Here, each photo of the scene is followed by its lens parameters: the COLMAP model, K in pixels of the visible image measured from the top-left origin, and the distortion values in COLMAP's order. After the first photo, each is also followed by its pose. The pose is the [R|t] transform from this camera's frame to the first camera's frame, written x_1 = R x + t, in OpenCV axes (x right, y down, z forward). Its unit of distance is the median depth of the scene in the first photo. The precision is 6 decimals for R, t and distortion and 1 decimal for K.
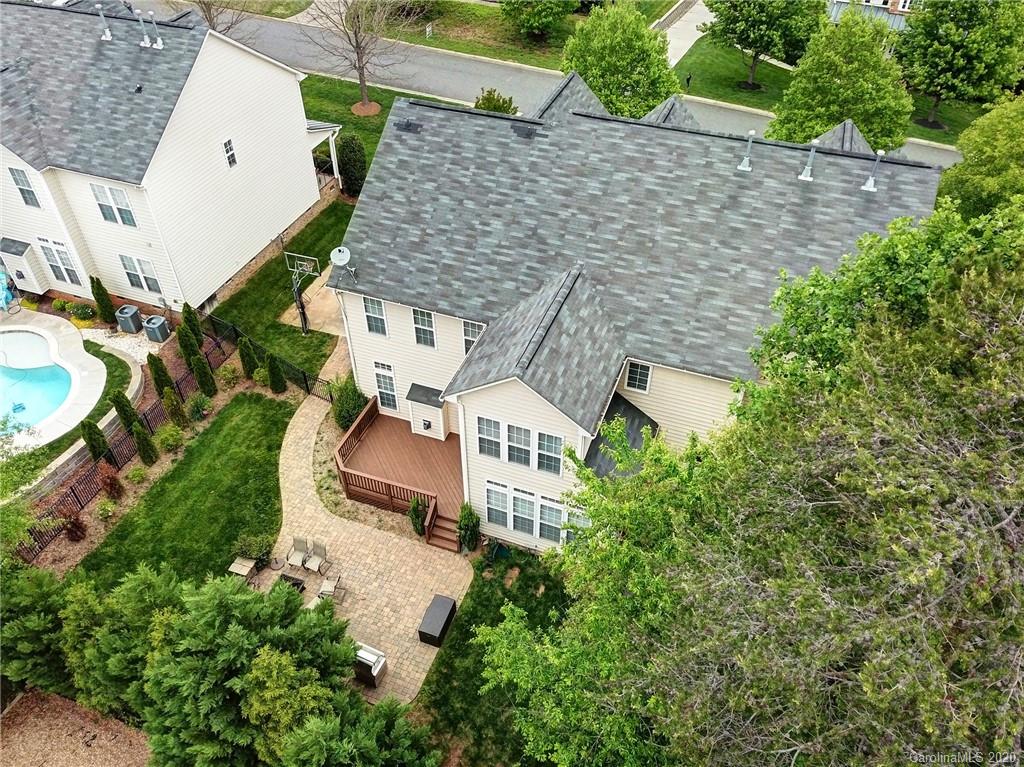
lens RADIAL K [[805.1, 0, 512.0], [0, 805.1, 383.5], [0, 0, 1]] dist [0.000536, 0.000142]
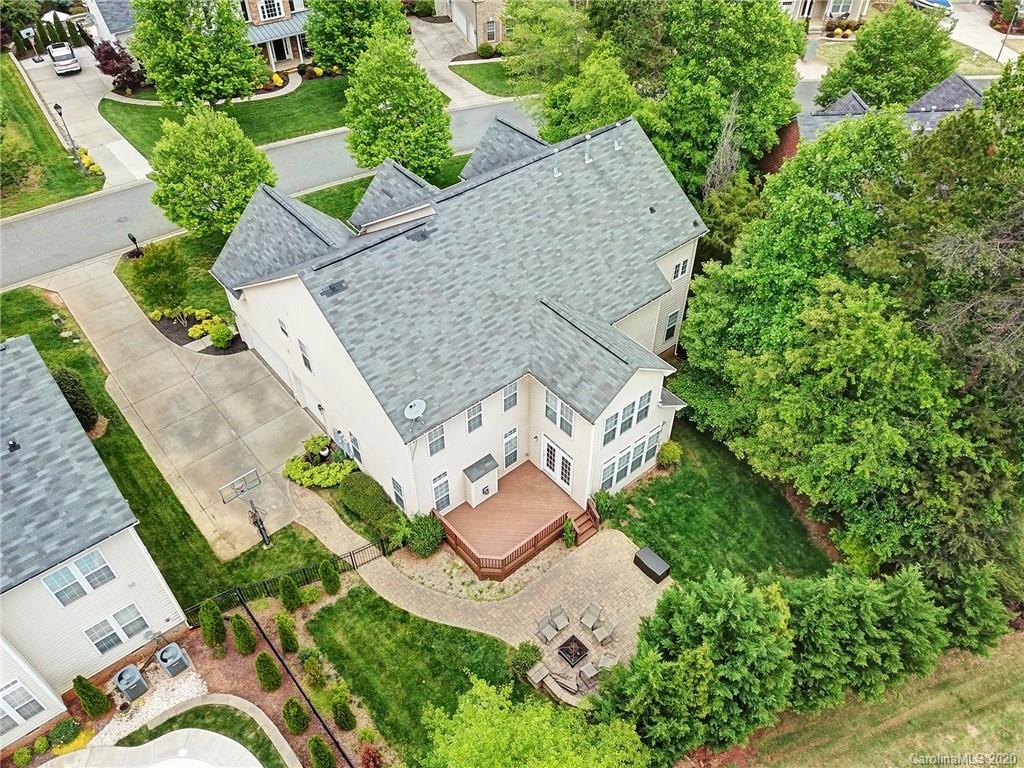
lens RADIAL K [[805.1, 0, 512.0], [0, 805.1, 384.0], [0, 0, 1]] dist [0.000536, 0.000142]
pose [[0.484126, -0.607709, 0.629533, -0.697050], [0.577365, 0.762473, 0.292034, -0.366947], [-0.657474, 0.222089, 0.720003, 0.109215]]
